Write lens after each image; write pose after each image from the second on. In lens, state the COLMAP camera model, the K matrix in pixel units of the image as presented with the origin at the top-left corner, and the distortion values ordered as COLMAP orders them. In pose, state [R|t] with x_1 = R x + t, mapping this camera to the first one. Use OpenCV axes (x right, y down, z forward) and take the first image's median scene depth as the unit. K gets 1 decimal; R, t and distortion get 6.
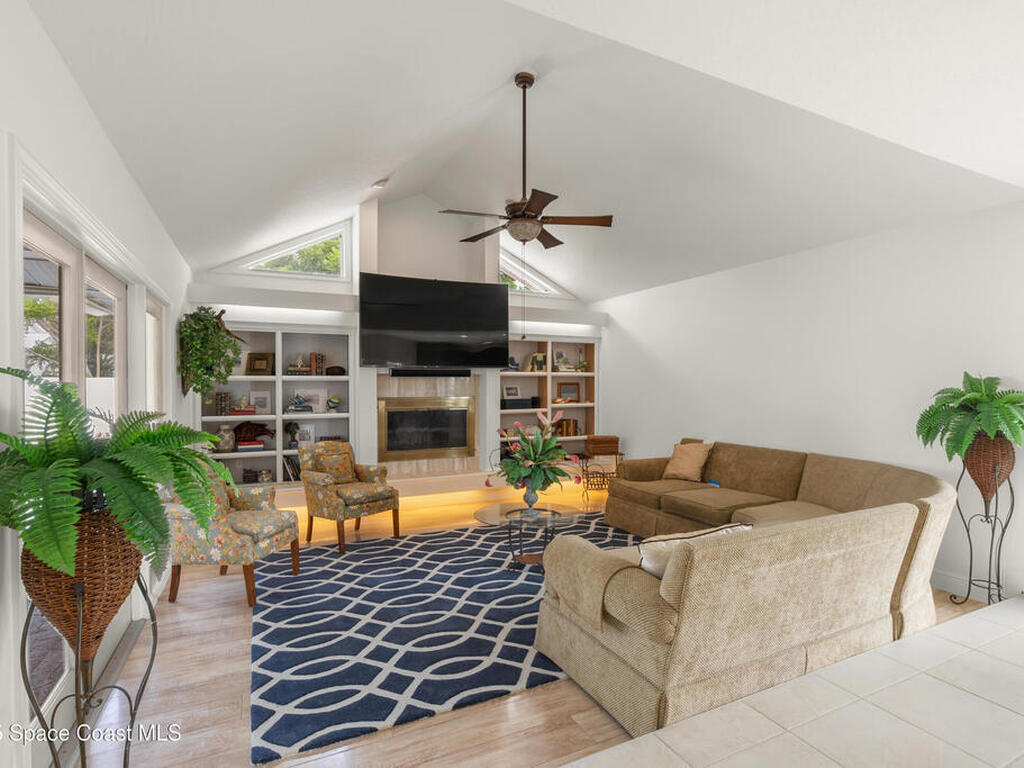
lens RADIAL K [[531.8, 0, 513.8], [0, 531.8, 390.0], [0, 0, 1]] dist [-0.011810, -0.000788]
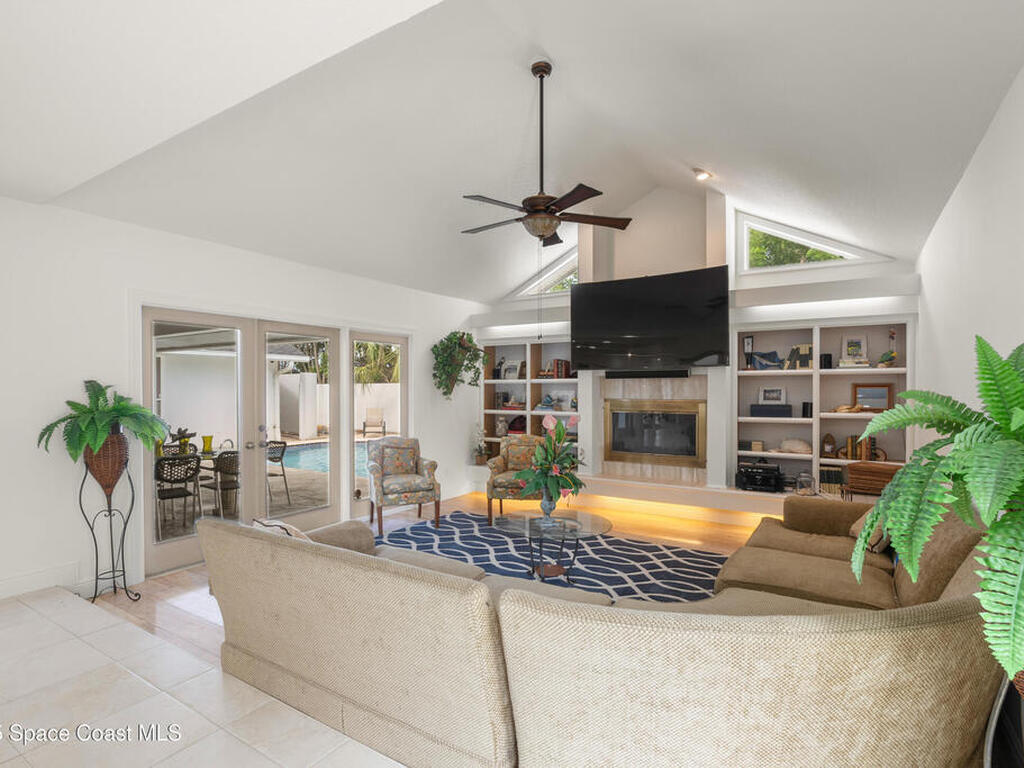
lens RADIAL K [[531.8, 0, 516.2], [0, 531.8, 381.1], [0, 0, 1]] dist [-0.011810, -0.000788]
pose [[0.526593, -0.012640, -0.850023, 0.522024], [-0.011713, 0.999687, -0.022122, 0.004326], [0.850037, 0.021605, 0.526280, 0.292566]]
